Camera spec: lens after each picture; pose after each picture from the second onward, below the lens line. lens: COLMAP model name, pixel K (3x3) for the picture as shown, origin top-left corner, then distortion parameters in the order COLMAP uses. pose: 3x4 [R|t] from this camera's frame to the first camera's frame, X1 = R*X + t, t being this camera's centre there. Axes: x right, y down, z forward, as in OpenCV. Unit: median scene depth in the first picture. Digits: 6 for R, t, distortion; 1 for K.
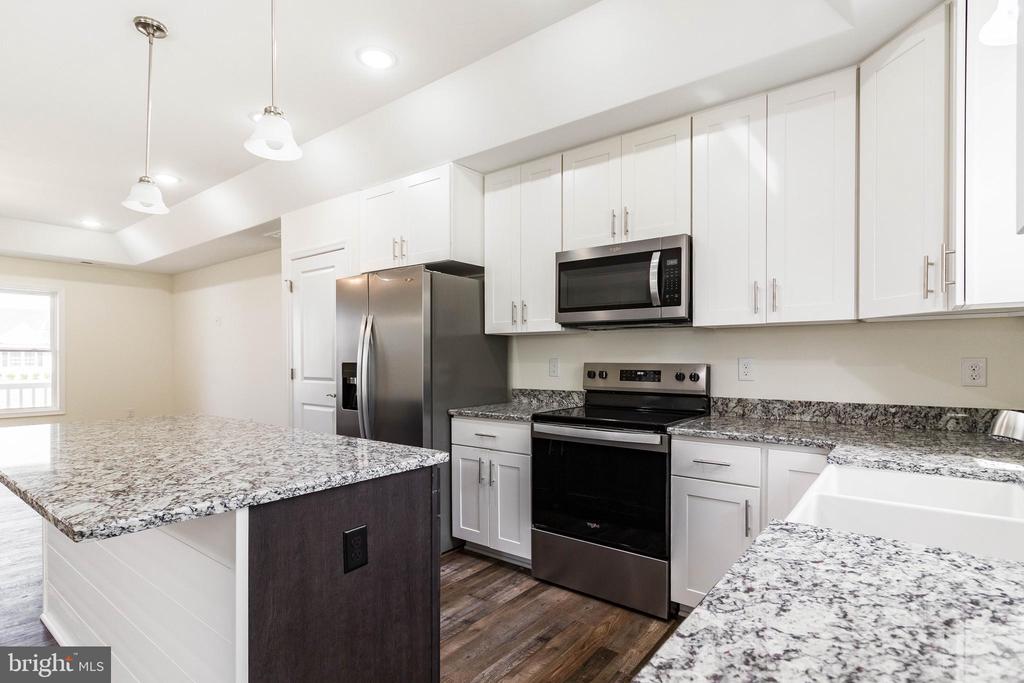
lens RADIAL K [[478.8, 0, 514.7], [0, 478.8, 352.4], [0, 0, 1]] dist [0.002900, 0.000168]
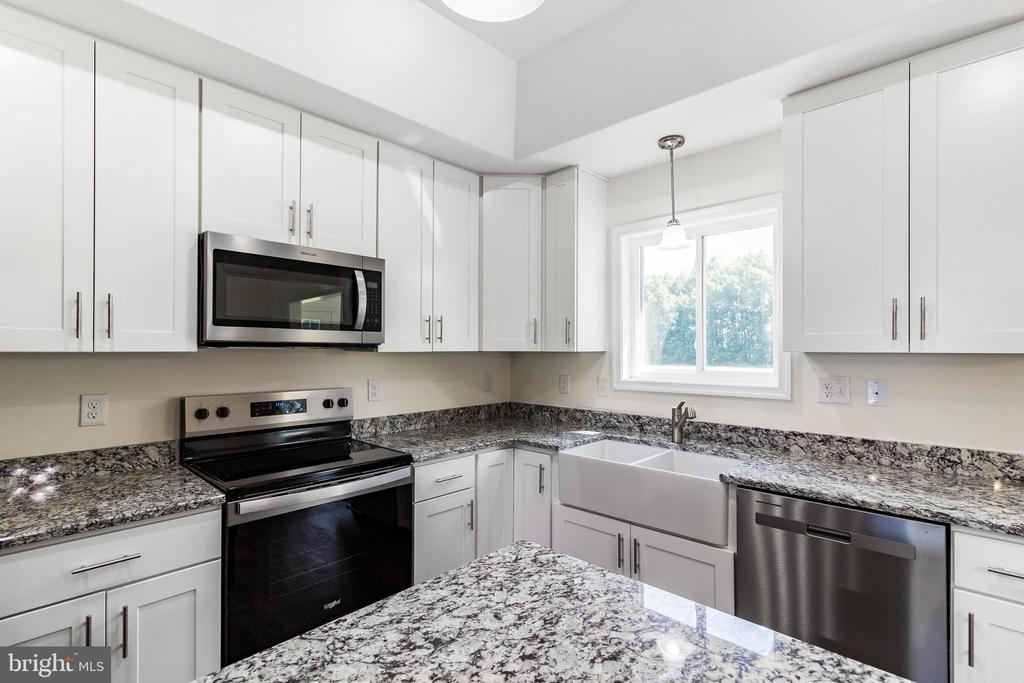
lens RADIAL K [[478.8, 0, 518.2], [0, 478.8, 346.5], [0, 0, 1]] dist [0.002900, 0.000168]
pose [[0.126012, 0.009195, 0.991986, -0.544069], [-0.008166, 0.999933, -0.008231, -0.056623], [-0.991995, -0.007063, 0.126079, 0.551230]]
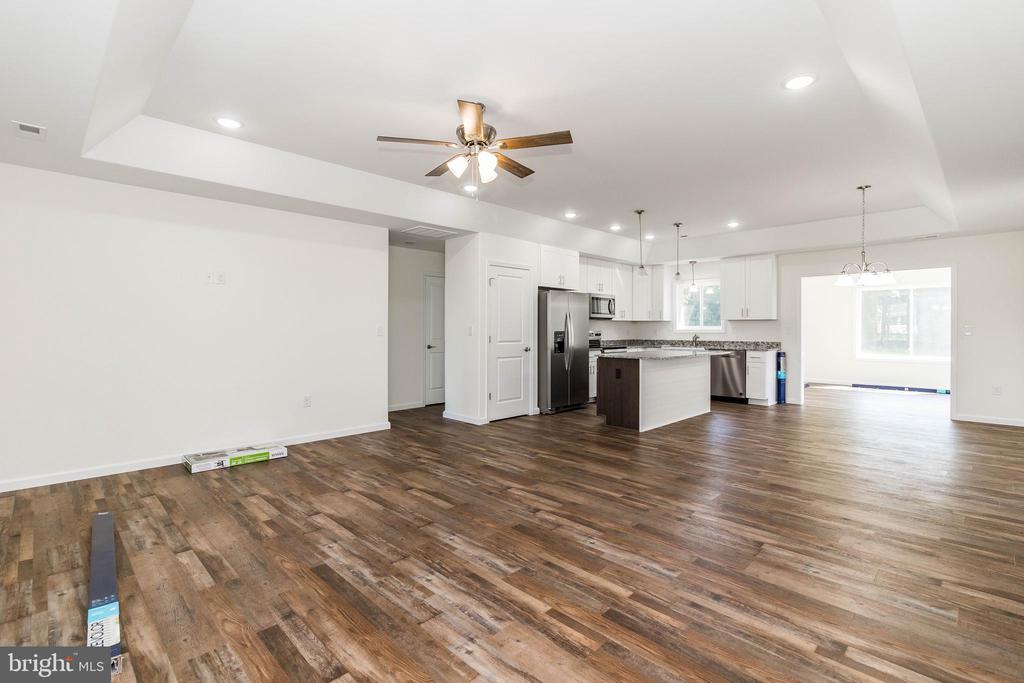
lens RADIAL K [[478.8, 0, 507.9], [0, 478.8, 333.7], [0, 0, 1]] dist [0.002900, 0.000168]
pose [[0.150377, 0.000374, 0.988629, -3.158171], [-0.009970, 0.999950, 0.001138, 0.046953], [-0.988578, -0.010028, 0.150373, 1.162021]]
